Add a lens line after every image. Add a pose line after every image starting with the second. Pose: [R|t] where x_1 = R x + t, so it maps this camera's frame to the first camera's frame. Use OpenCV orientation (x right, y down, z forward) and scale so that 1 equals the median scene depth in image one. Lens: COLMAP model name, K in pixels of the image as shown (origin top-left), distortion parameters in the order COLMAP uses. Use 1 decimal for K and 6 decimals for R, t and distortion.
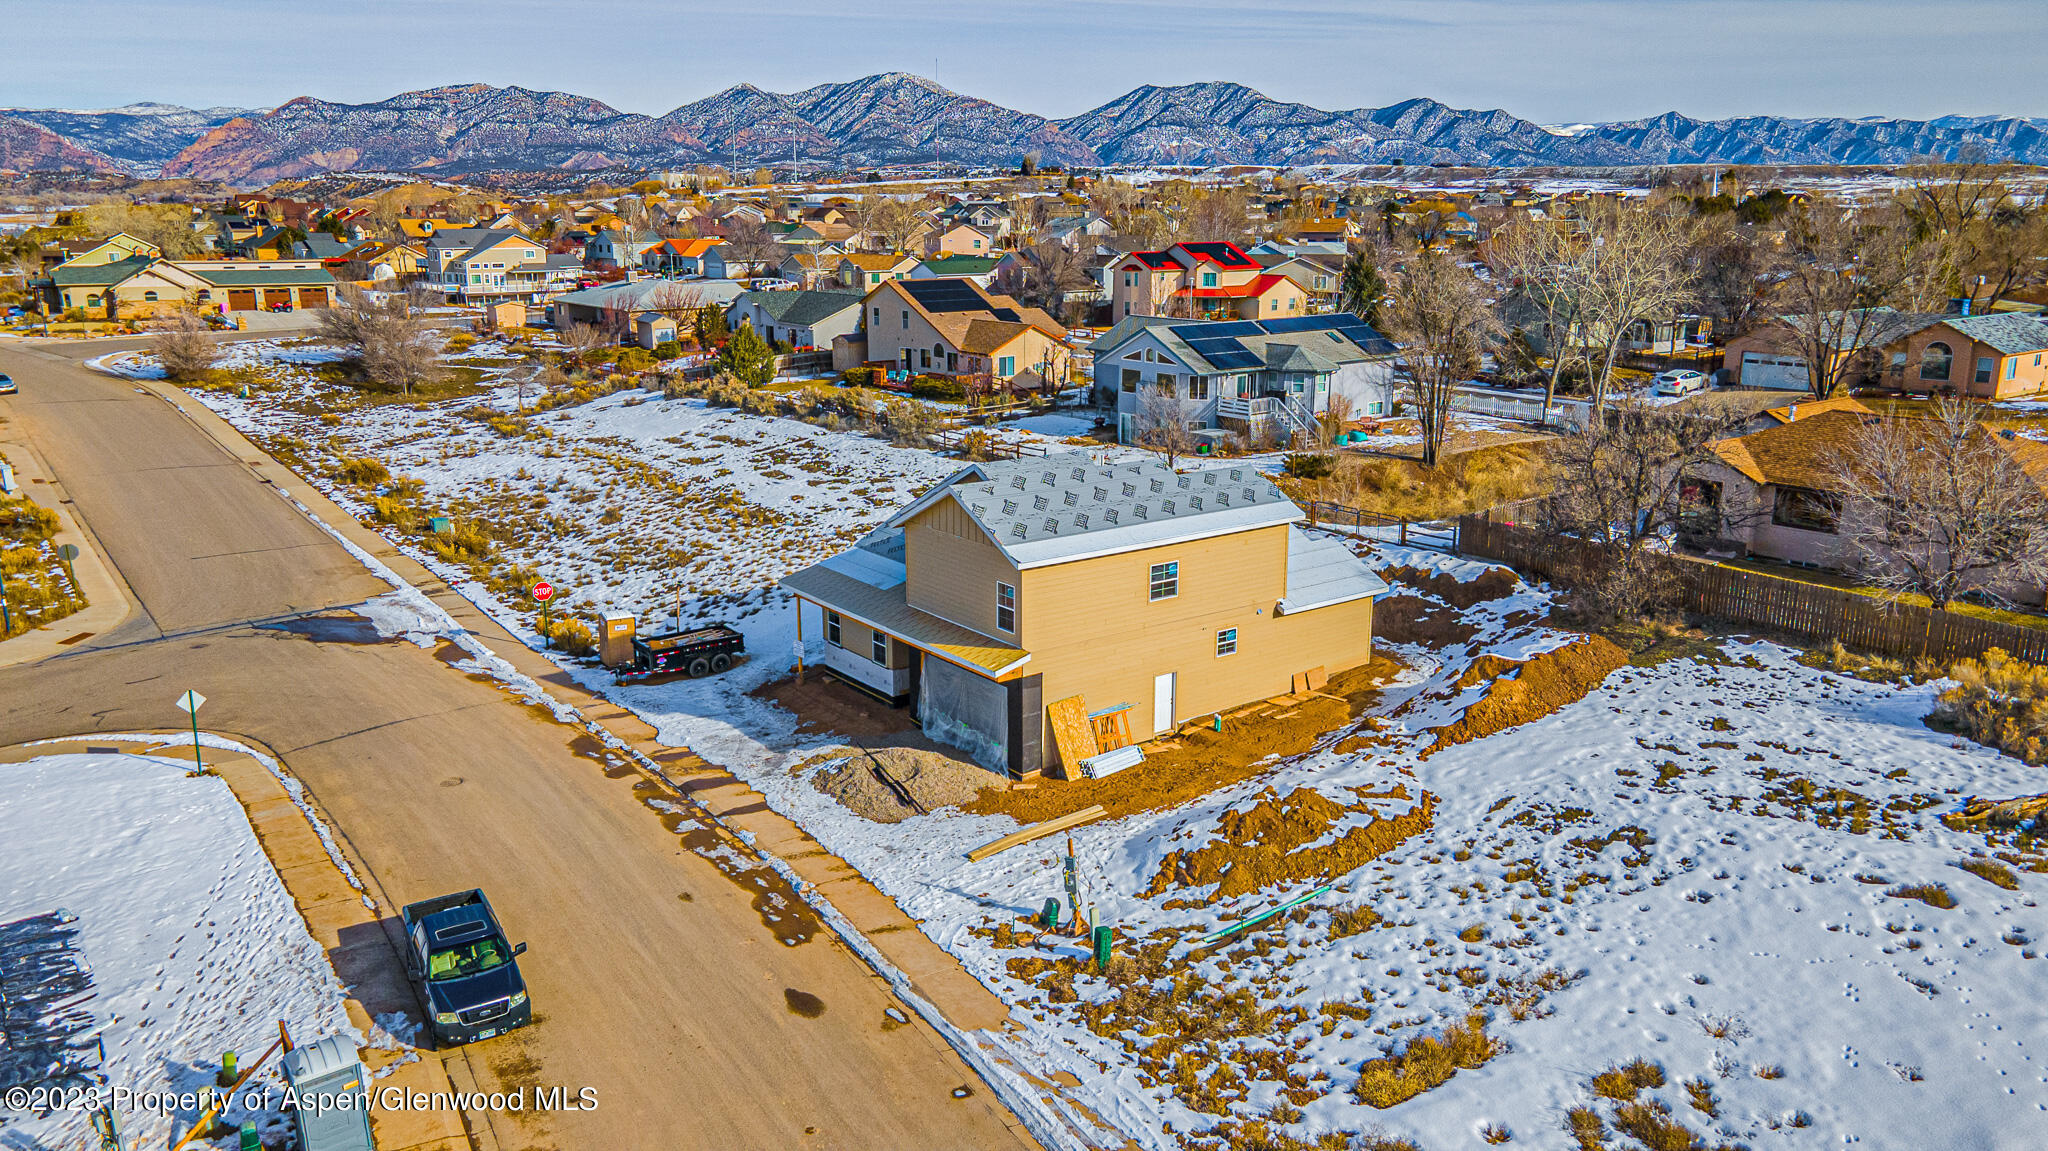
lens RADIAL K [[1521.6, 0, 1015.3], [0, 1521.6, 512.4], [0, 0, 1]] dist [-0.000503, 0.062720]
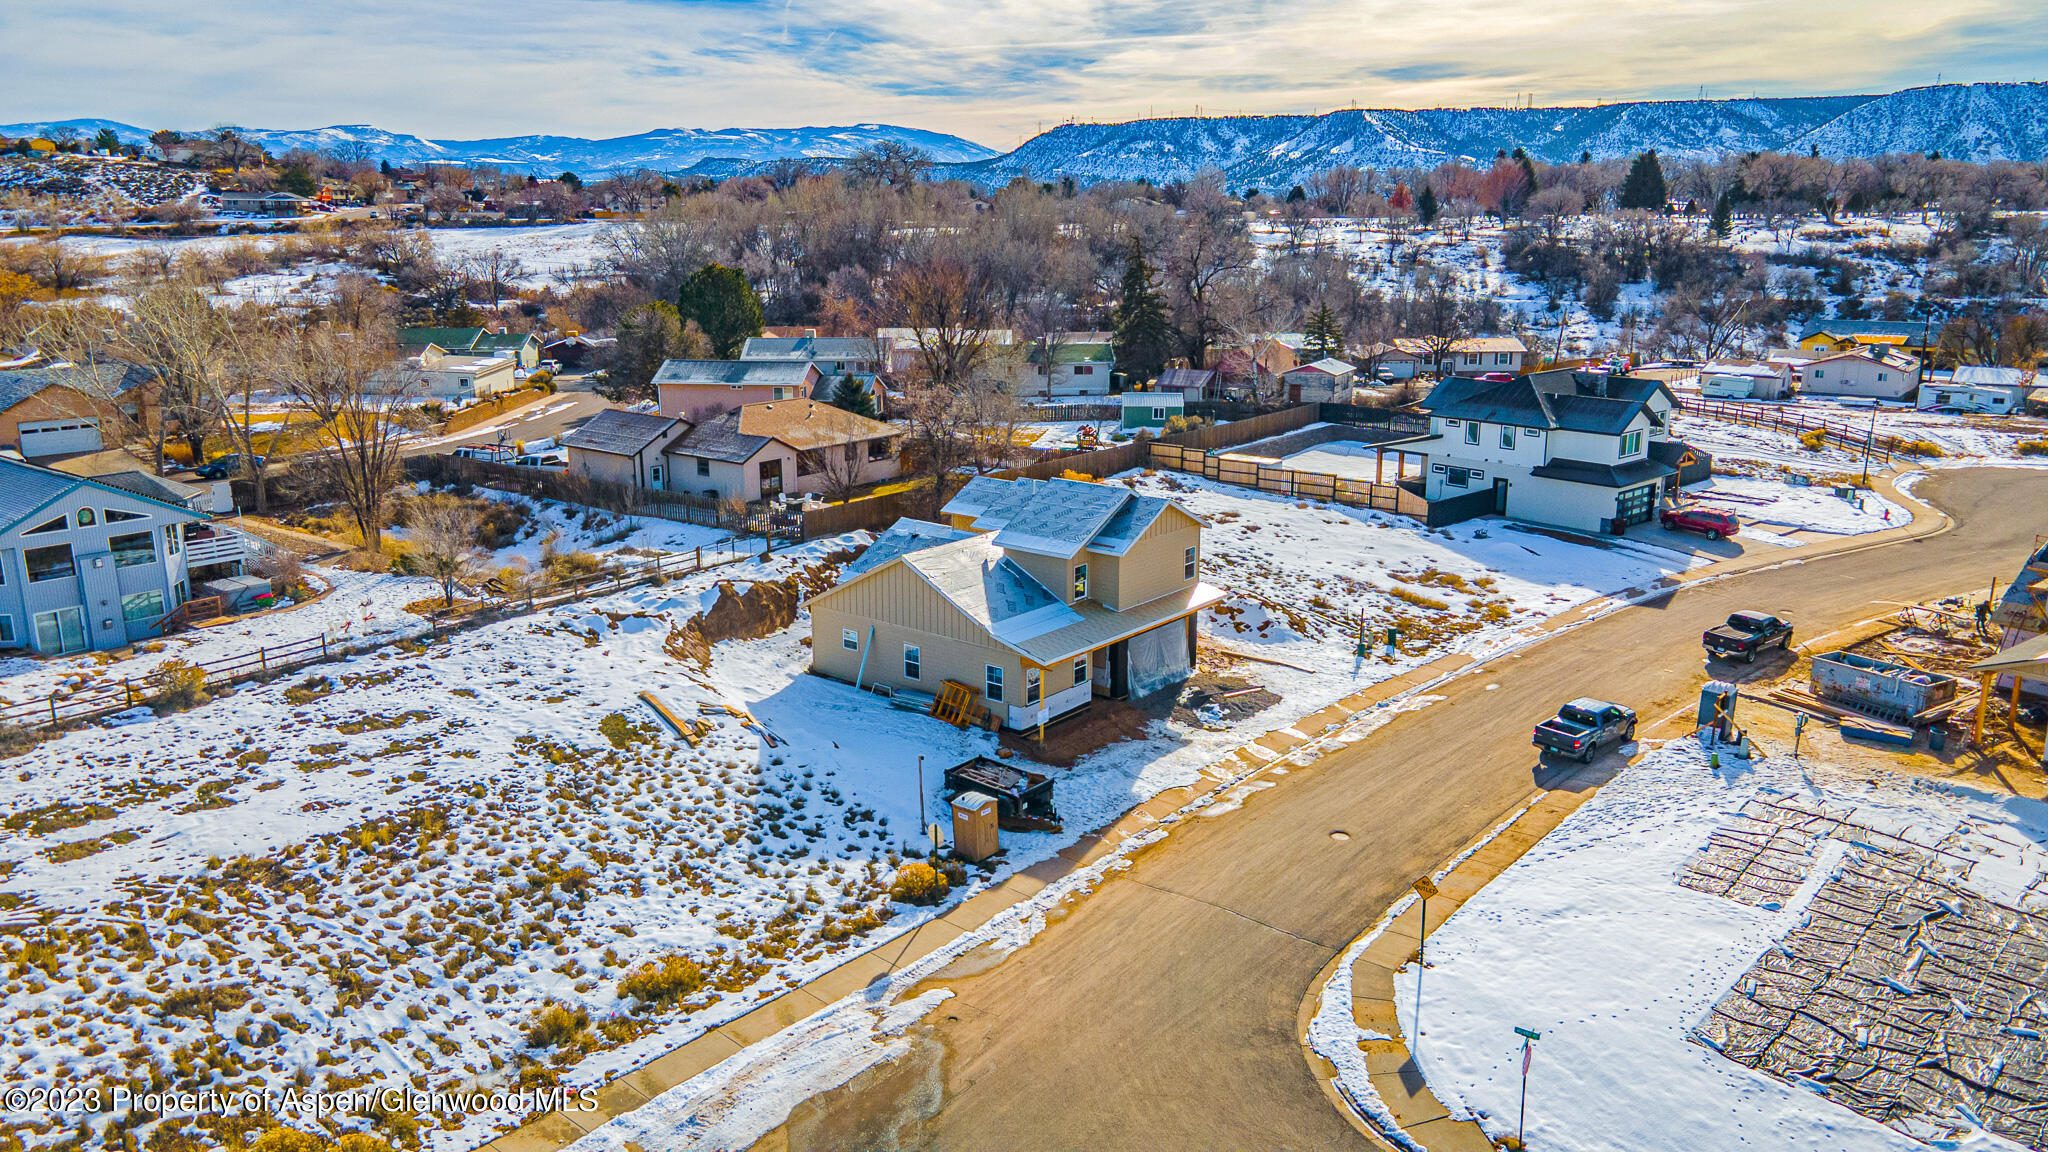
lens RADIAL K [[1492.3, 0, 1014.4], [0, 1492.3, 582.5], [0, 0, 1]] dist [0.010405, 0.056176]
pose [[-0.243623, -0.238563, 0.940072, -1.550698], [0.197592, 0.936739, 0.288924, -0.435273], [-0.949529, 0.256140, -0.181073, 1.634571]]
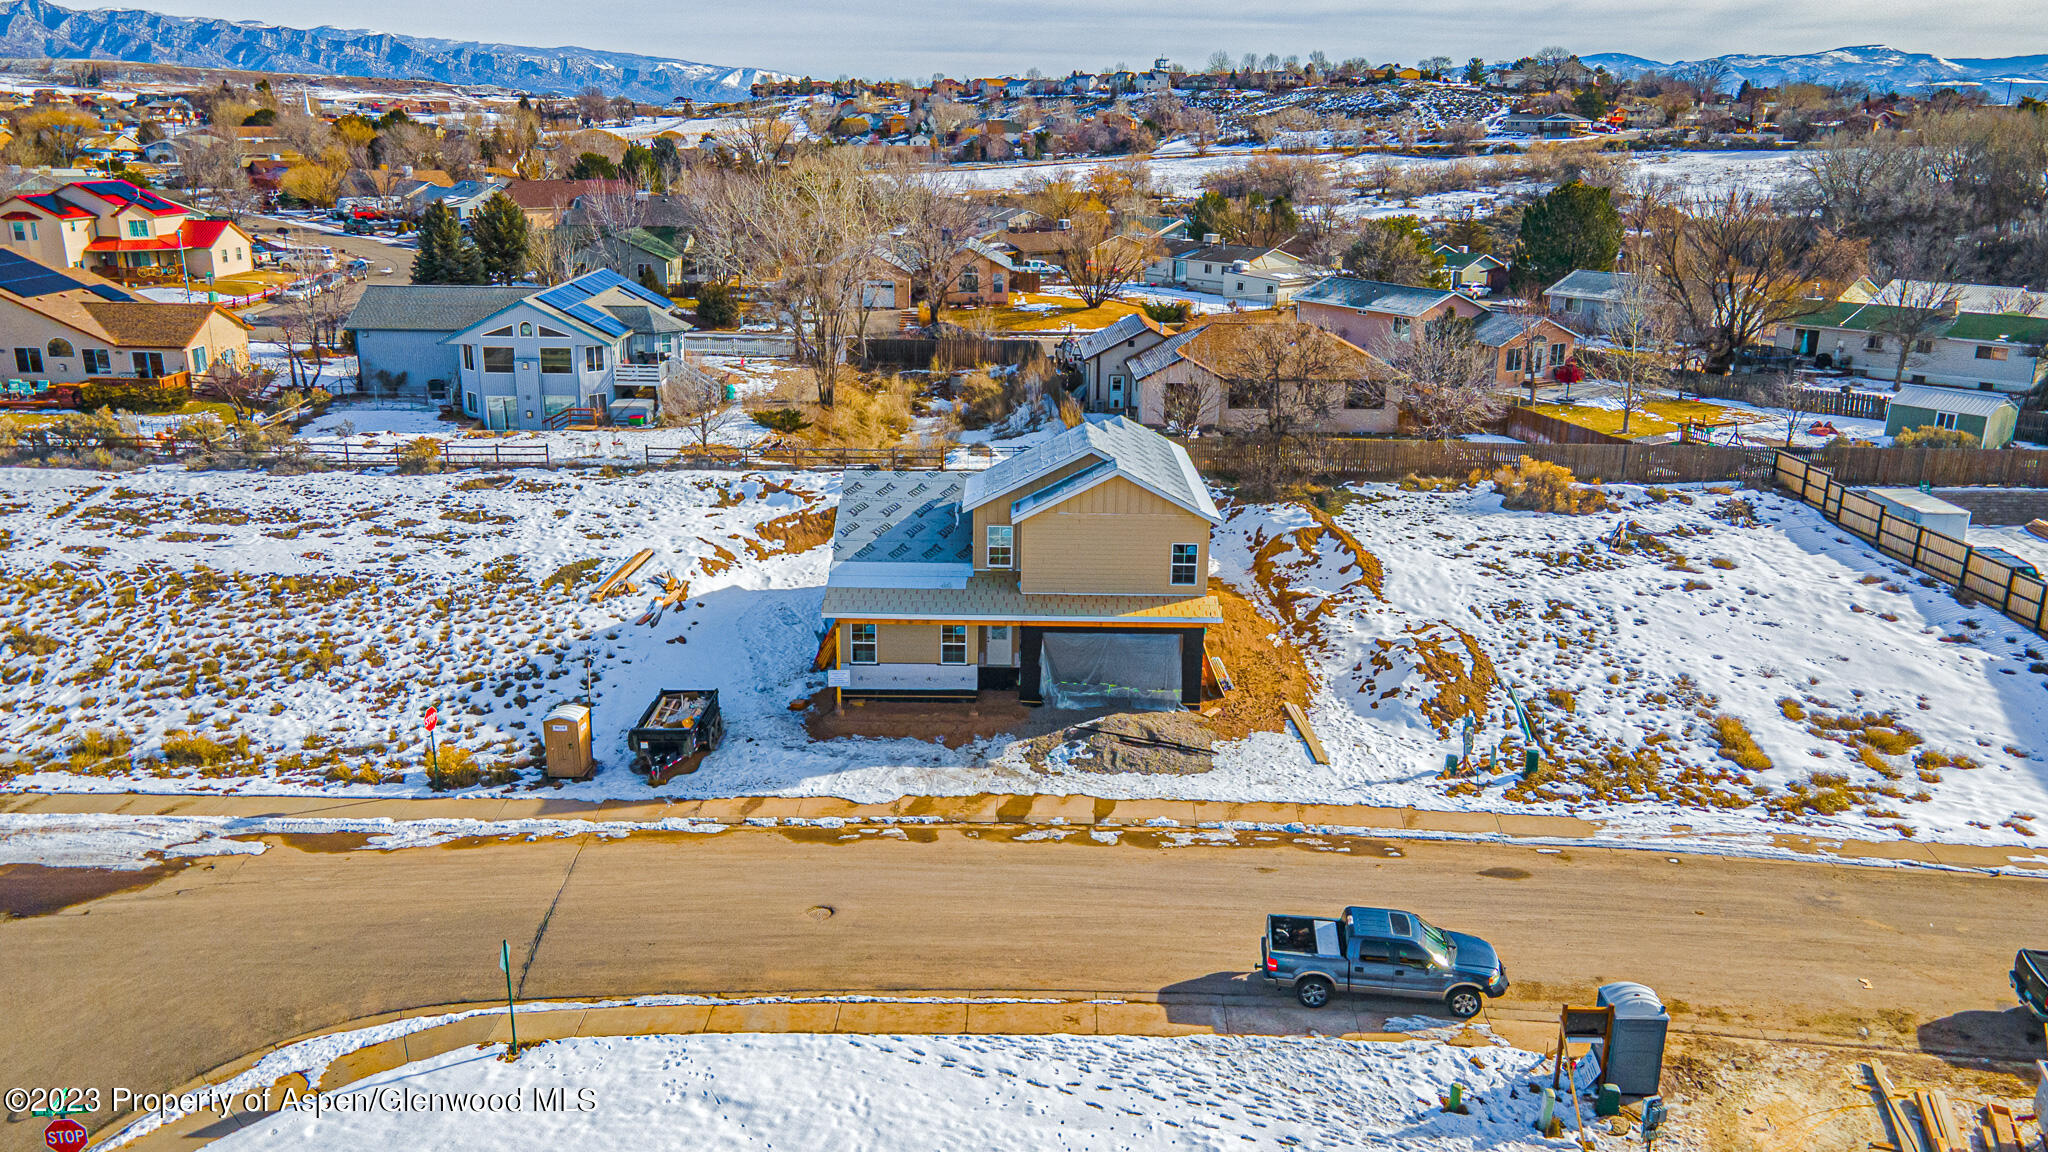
lens RADIAL K [[1513.7, 0, 1024.0], [0, 1513.7, 576.0], [0, 0, 1]] dist [0.008588, 0.060148]
pose [[0.588155, -0.223091, 0.777370, -1.085660], [0.146334, 0.974692, 0.169003, -0.155934], [-0.795399, 0.014356, 0.605916, 0.467100]]
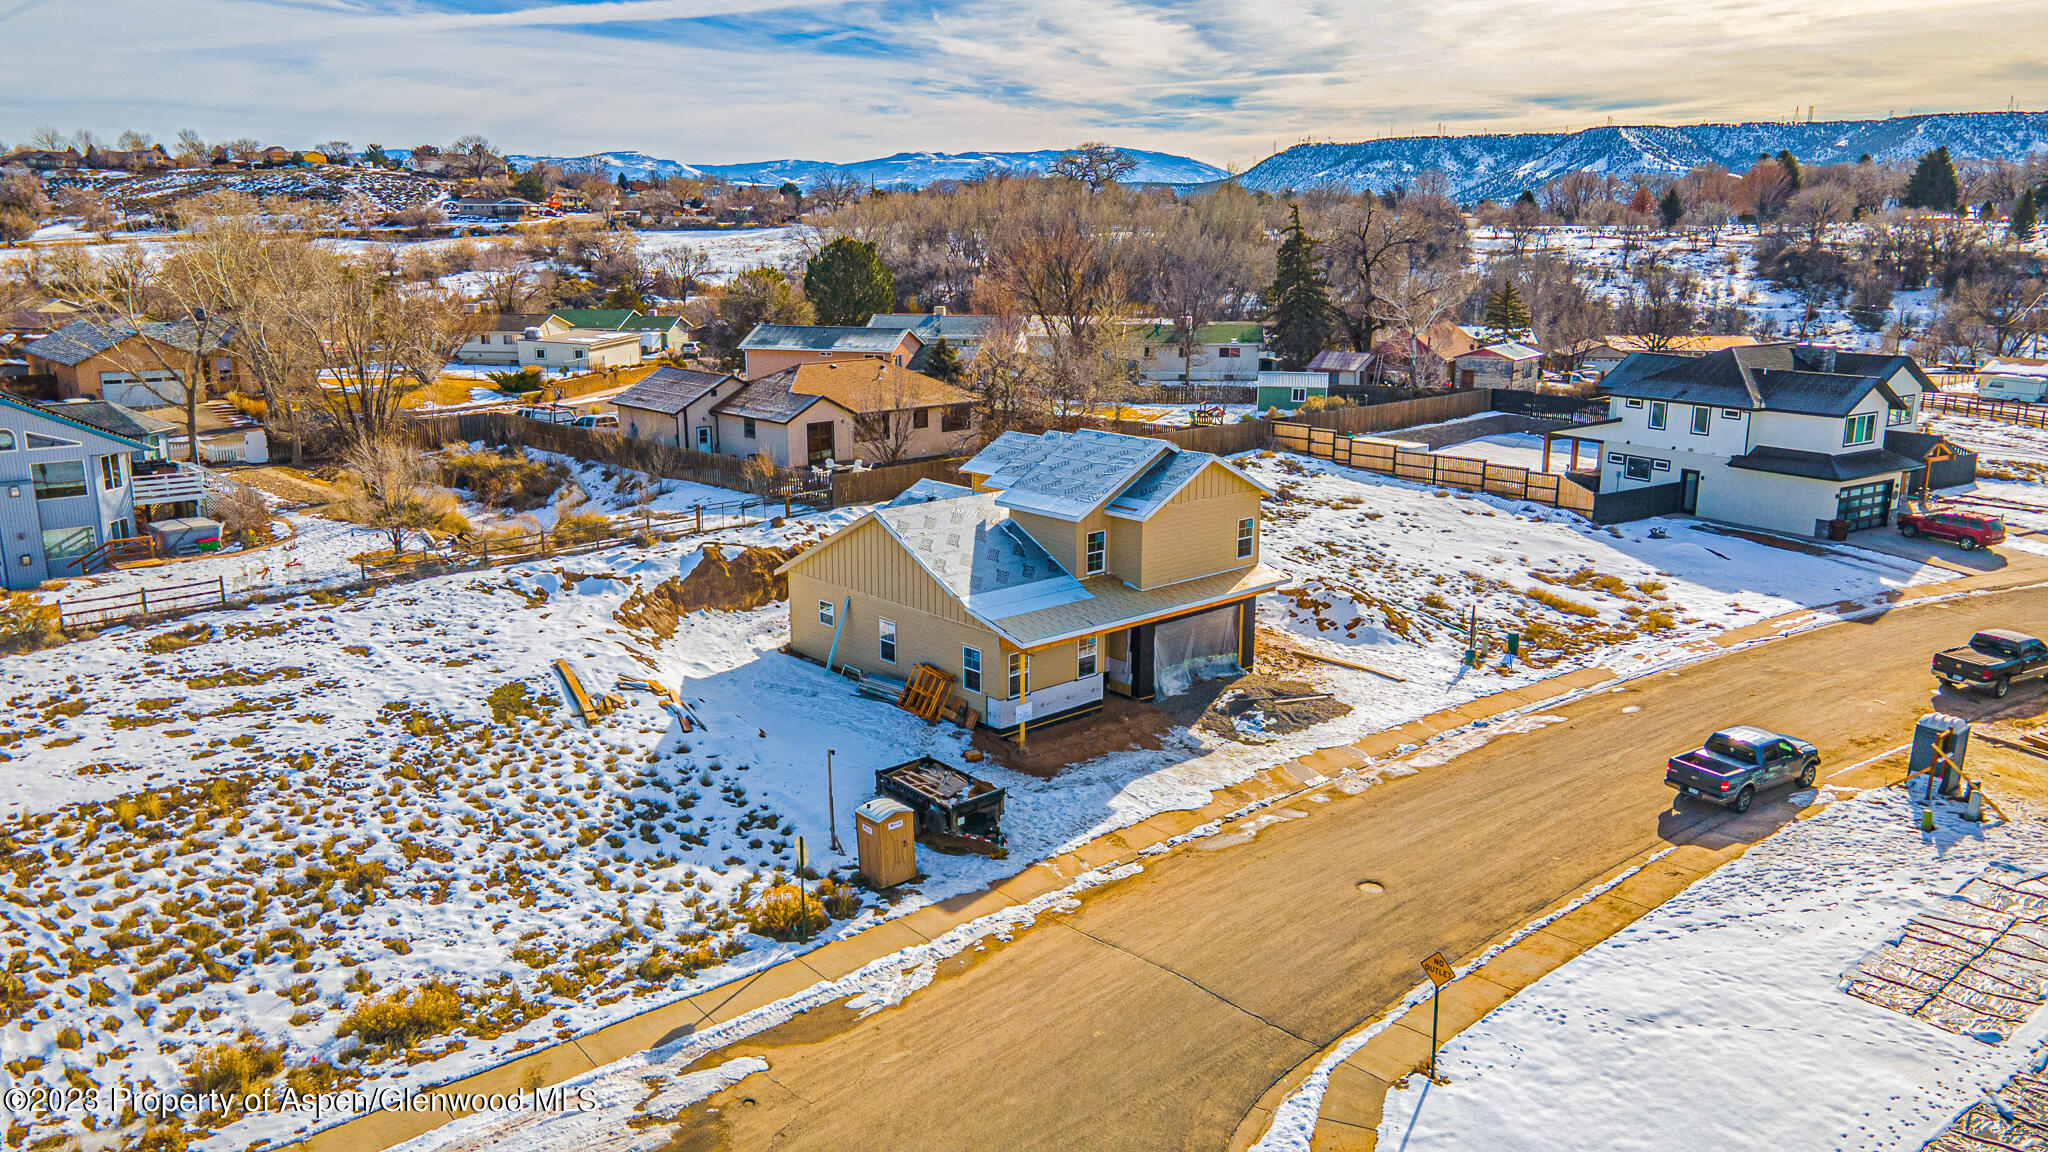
lens RADIAL K [[1494.7, 0, 1016.8], [0, 1494.7, 578.6], [0, 0, 1]] dist [-0.008573, 0.096072]
pose [[-0.095860, -0.229382, 0.968604, -1.323254], [0.198730, 0.949085, 0.244427, -0.270088], [-0.975355, 0.215921, -0.045394, 1.409817]]
